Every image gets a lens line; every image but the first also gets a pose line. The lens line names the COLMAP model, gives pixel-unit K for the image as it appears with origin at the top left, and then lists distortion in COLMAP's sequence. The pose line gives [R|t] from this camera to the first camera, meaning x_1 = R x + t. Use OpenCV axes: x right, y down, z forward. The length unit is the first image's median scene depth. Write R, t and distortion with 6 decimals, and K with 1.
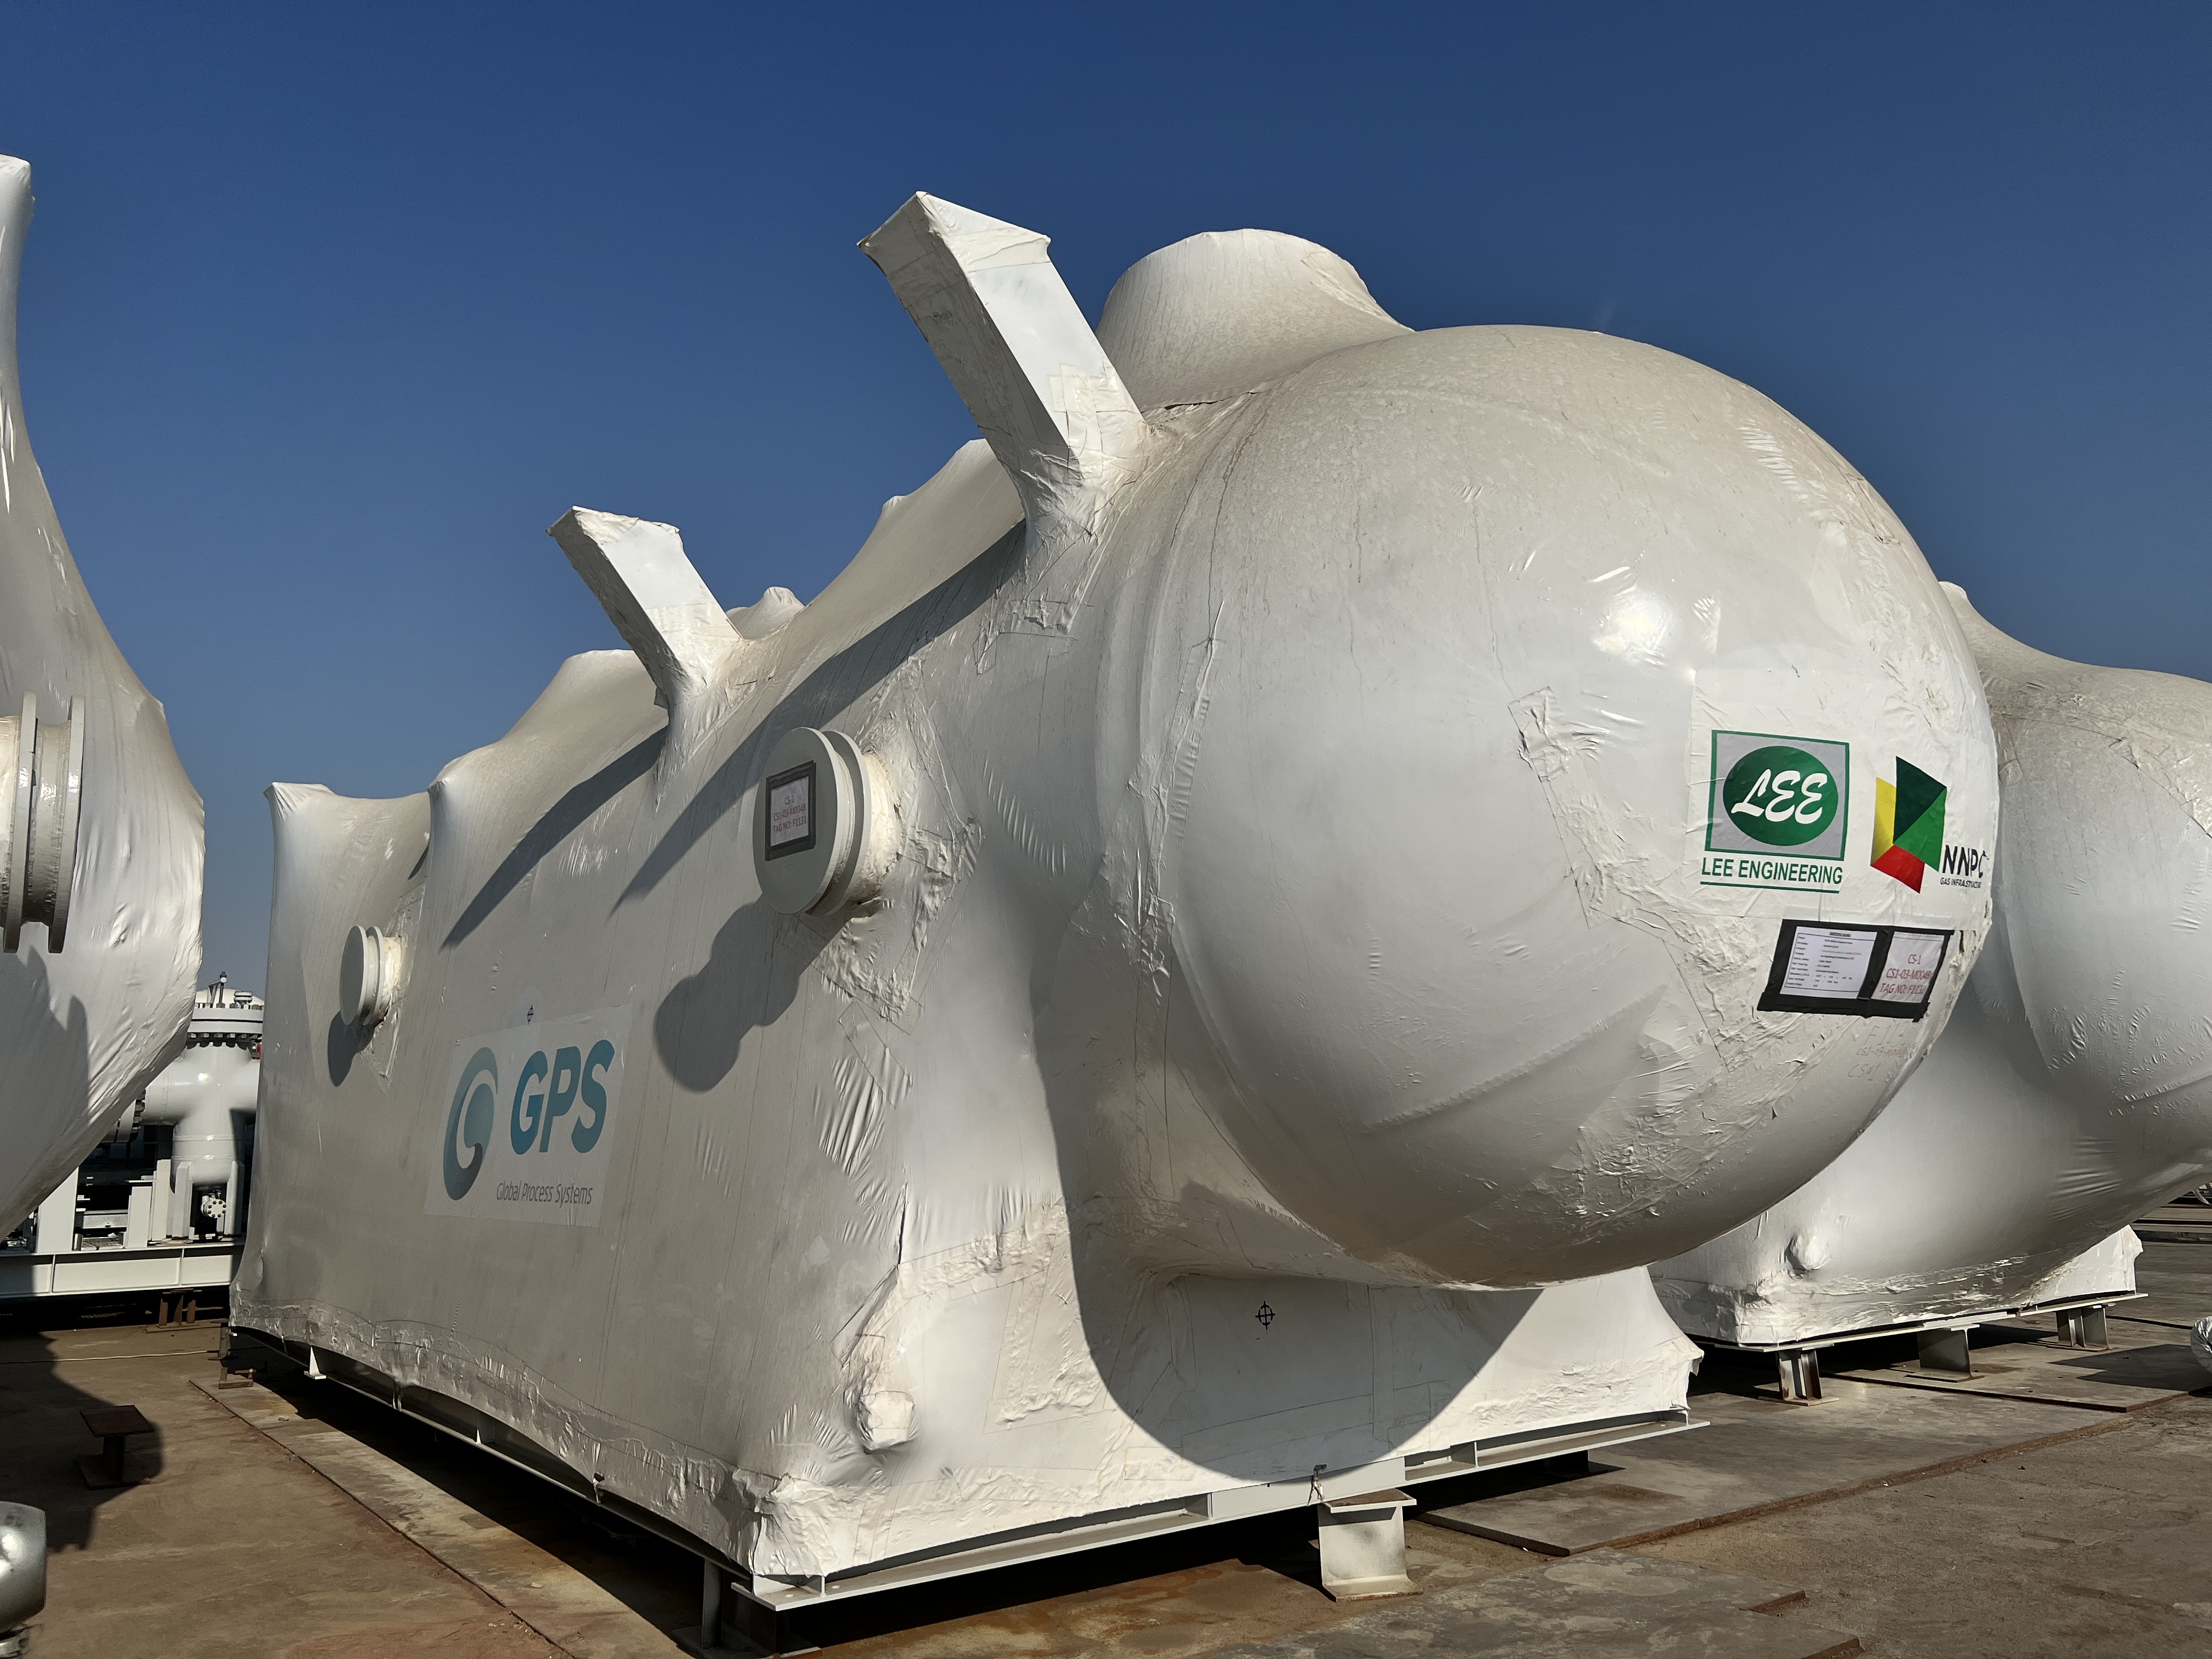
lens RADIAL K [[1677.1, 0, 1106.0], [0, 1677.1, 829.5], [0, 0, 1]] dist [0.049141, -0.052827]
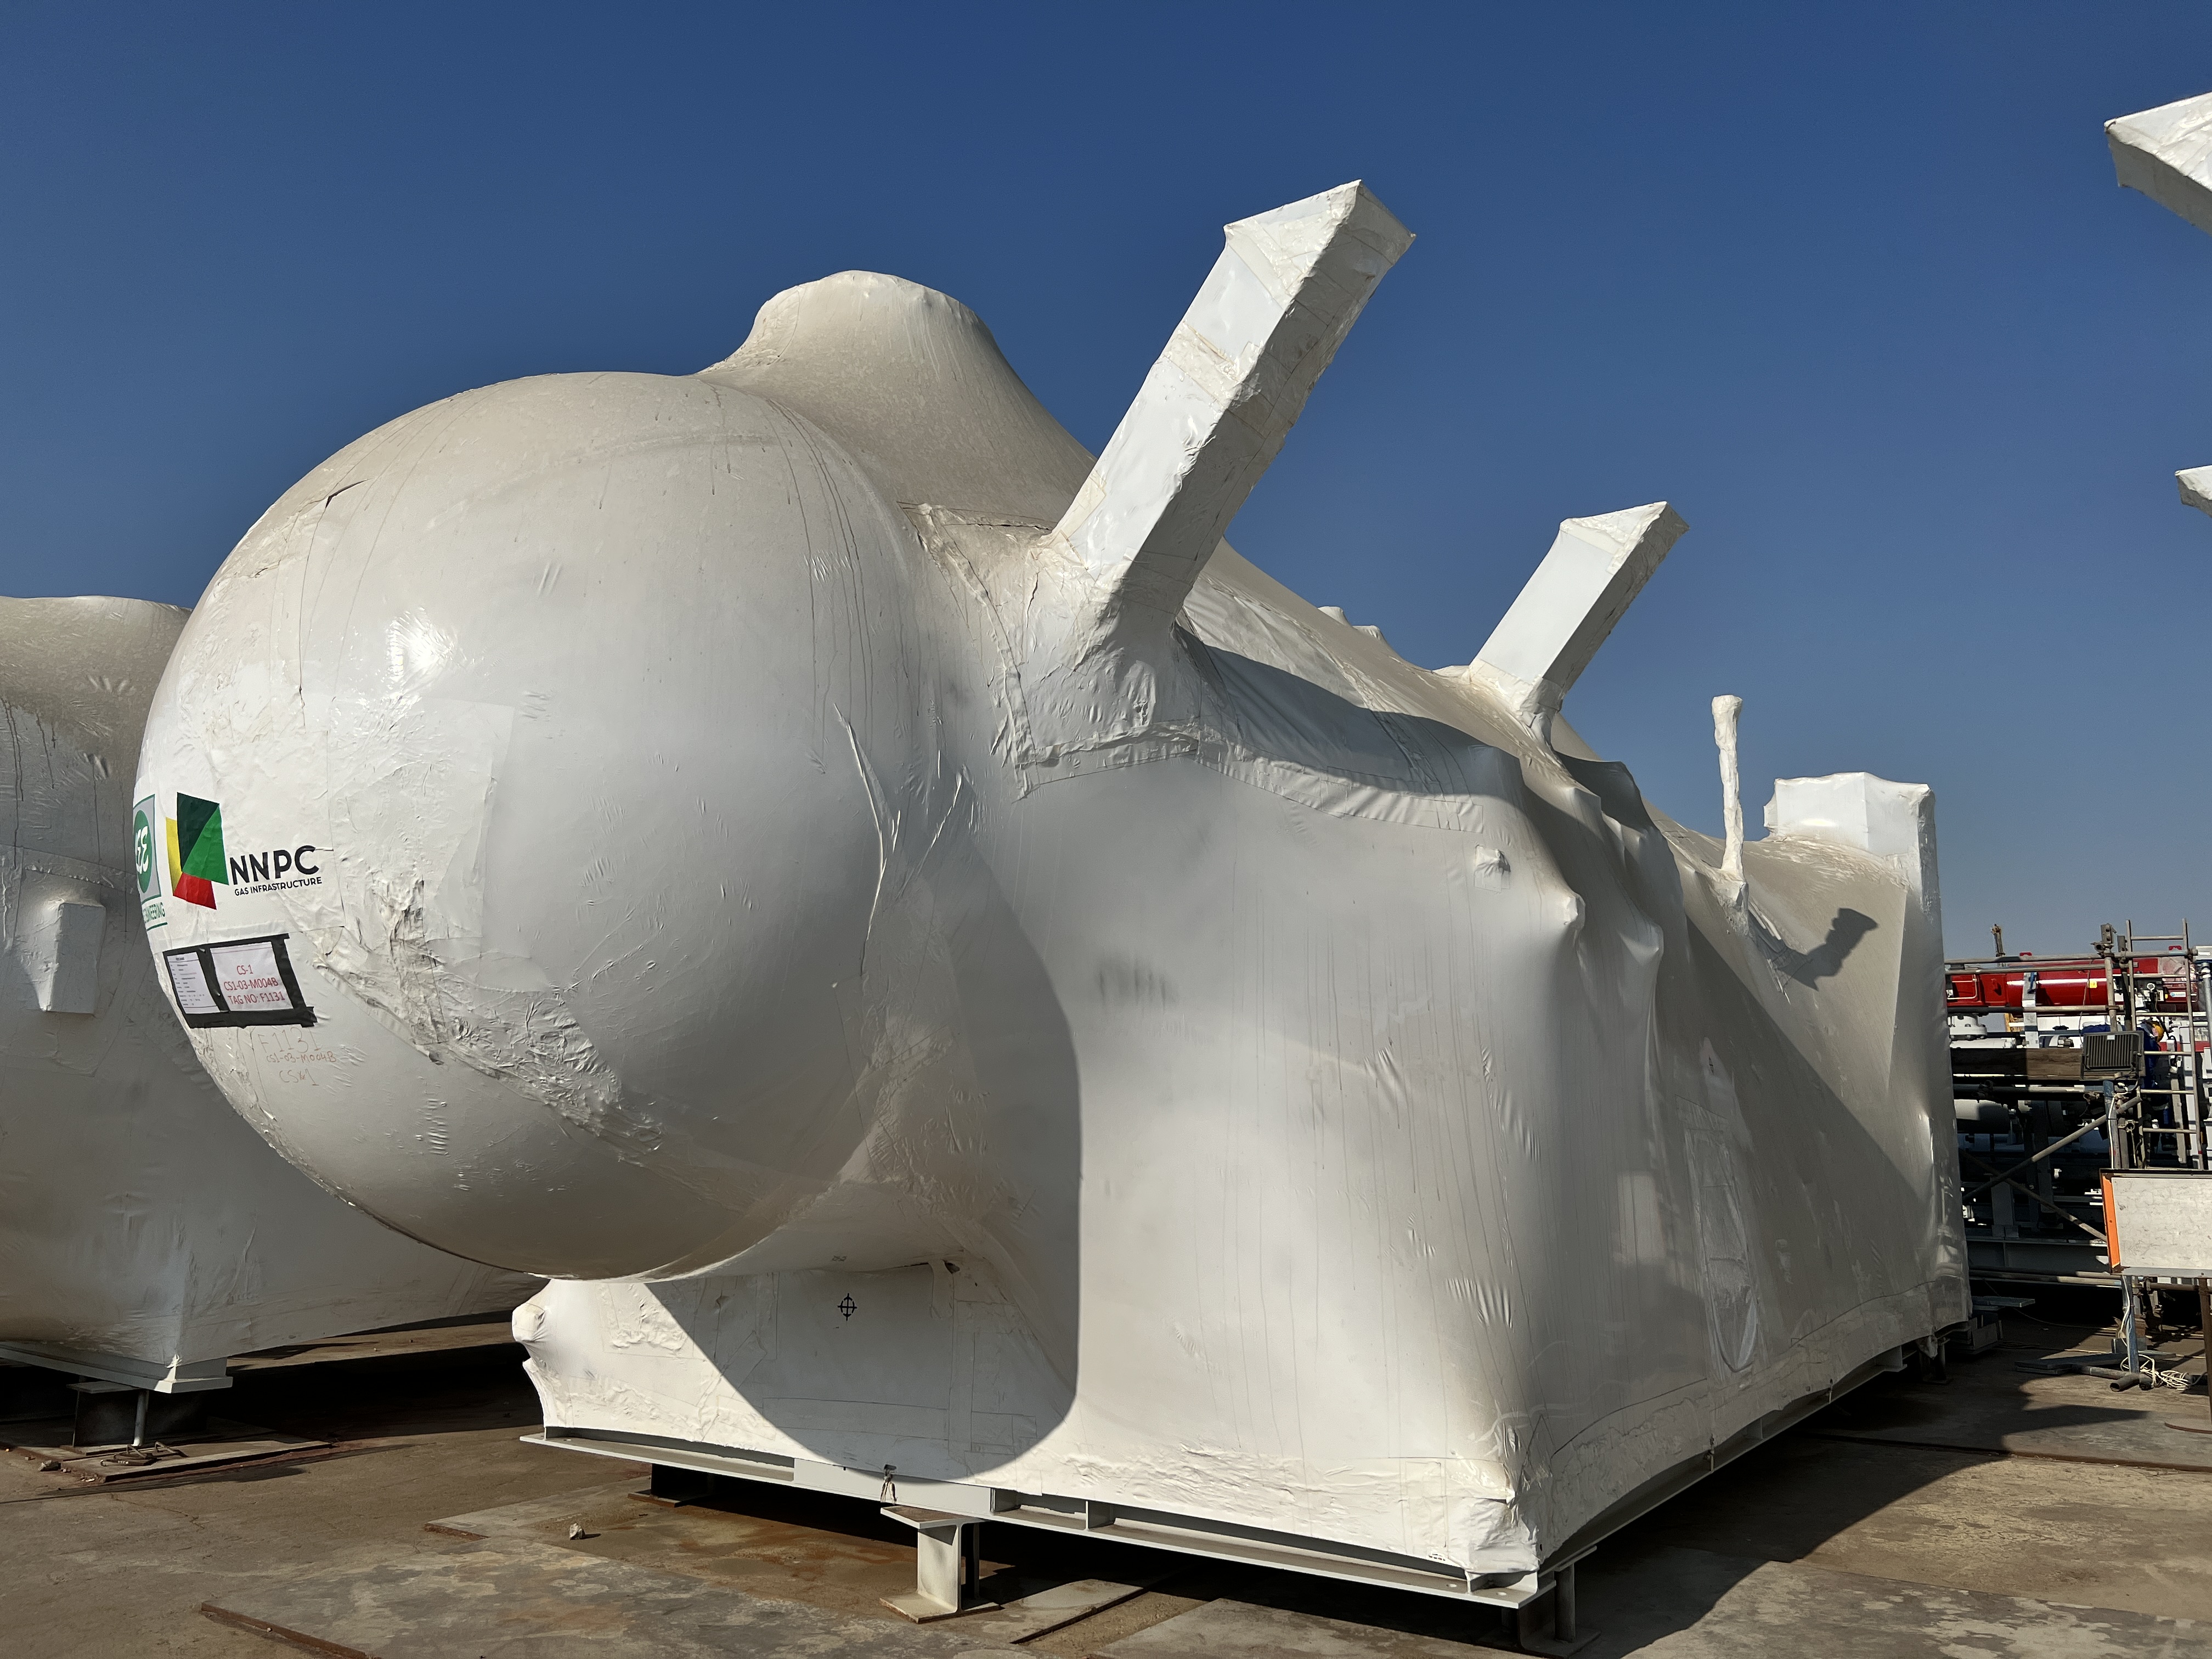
lens RADIAL K [[1677.1, 0, 1106.0], [0, 1677.1, 829.5], [0, 0, 1]] dist [0.049141, -0.052827]
pose [[0.336743, -0.144759, -0.930403, 1.264846], [0.146753, 0.984106, -0.099999, 0.134033], [0.930090, -0.102865, 0.352635, 0.875455]]
